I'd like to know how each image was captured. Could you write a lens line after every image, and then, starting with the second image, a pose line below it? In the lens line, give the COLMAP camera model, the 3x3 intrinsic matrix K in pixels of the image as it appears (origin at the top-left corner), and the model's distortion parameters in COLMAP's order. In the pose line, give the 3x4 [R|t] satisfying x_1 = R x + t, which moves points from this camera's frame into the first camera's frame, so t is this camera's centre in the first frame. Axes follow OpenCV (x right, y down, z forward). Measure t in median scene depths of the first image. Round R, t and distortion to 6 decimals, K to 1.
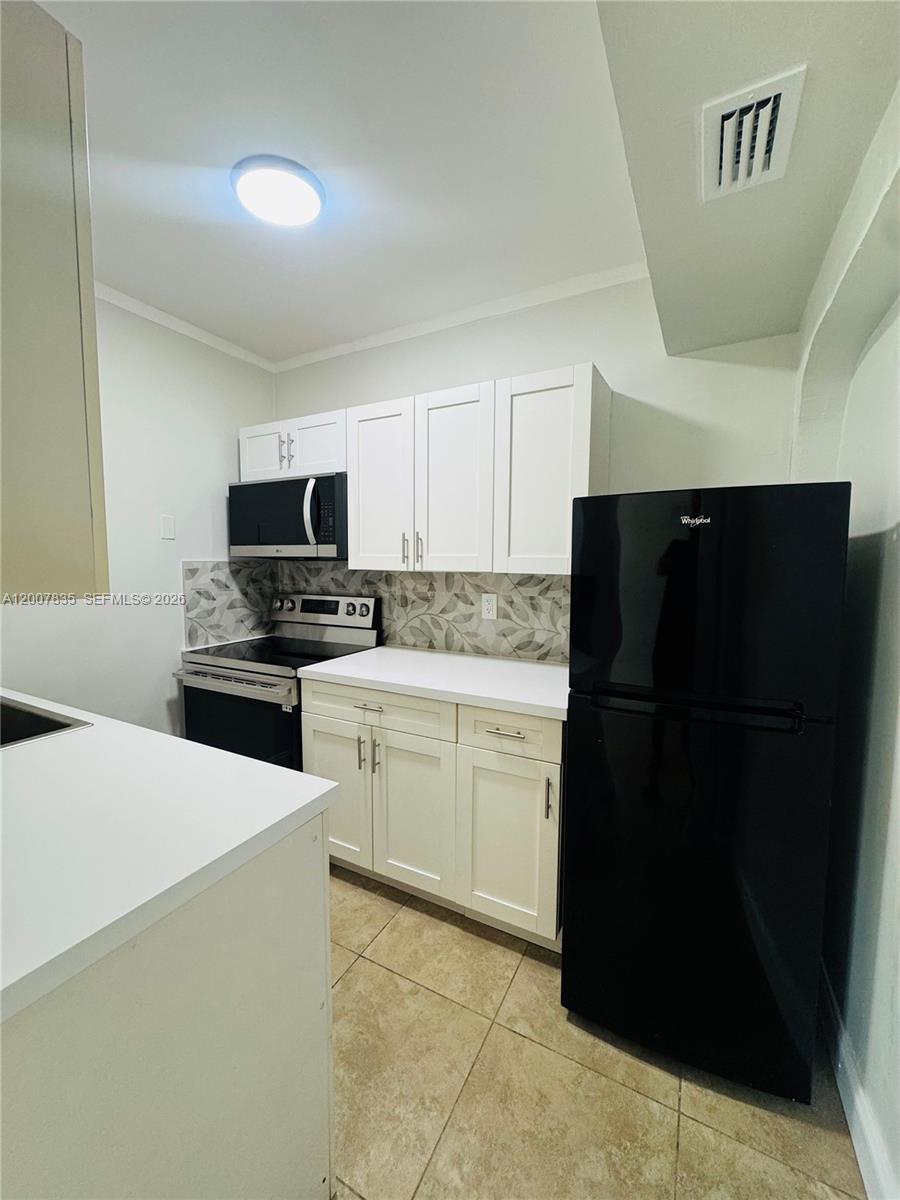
lens RADIAL K [[476.9, 0, 450.0], [0, 476.9, 600.0], [0, 0, 1]] dist [-0.000607, 0.000137]
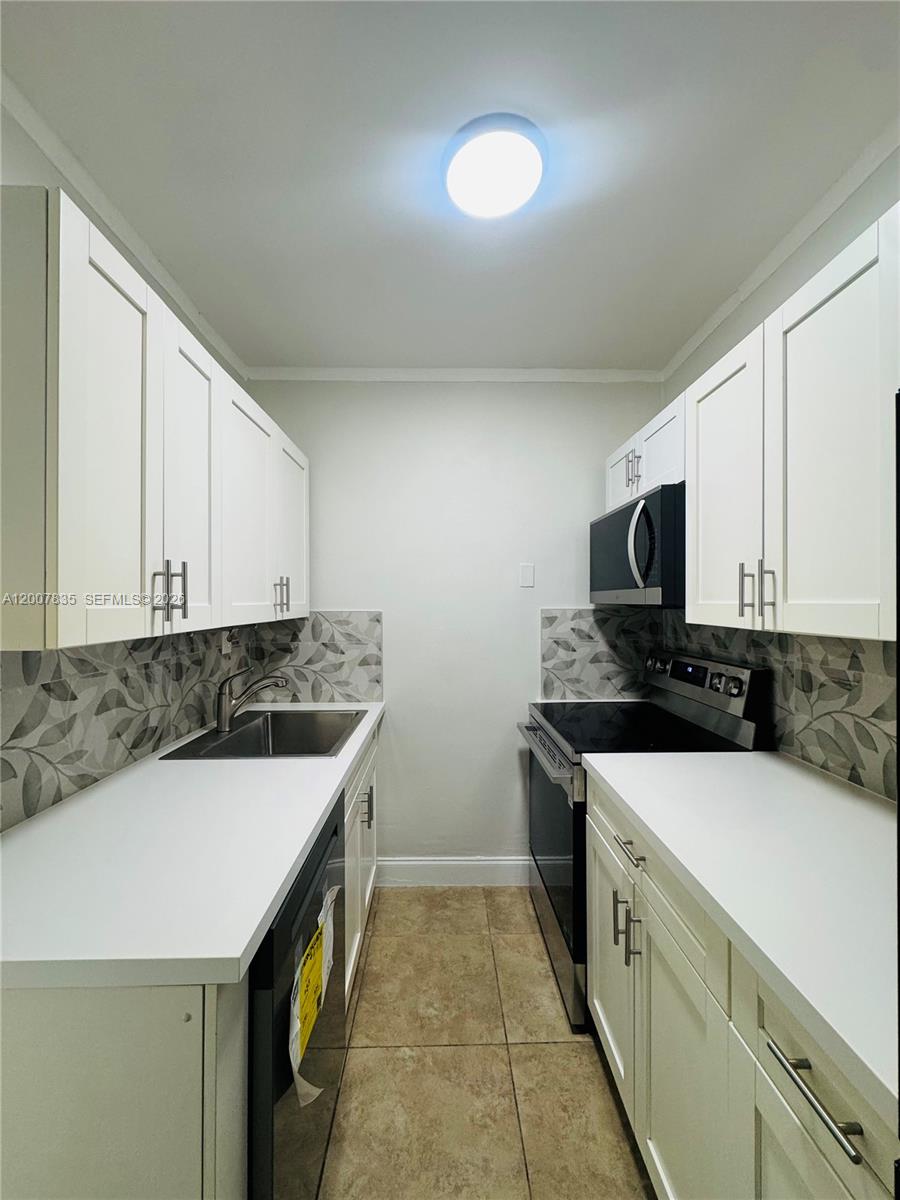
lens RADIAL K [[476.9, 0, 450.0], [0, 476.9, 600.0], [0, 0, 1]] dist [-0.000607, 0.000137]
pose [[0.492253, -0.008706, -0.870409, 0.187521], [-0.074169, 0.995894, -0.051907, -0.033392], [0.867287, 0.090109, 0.489586, 0.346681]]
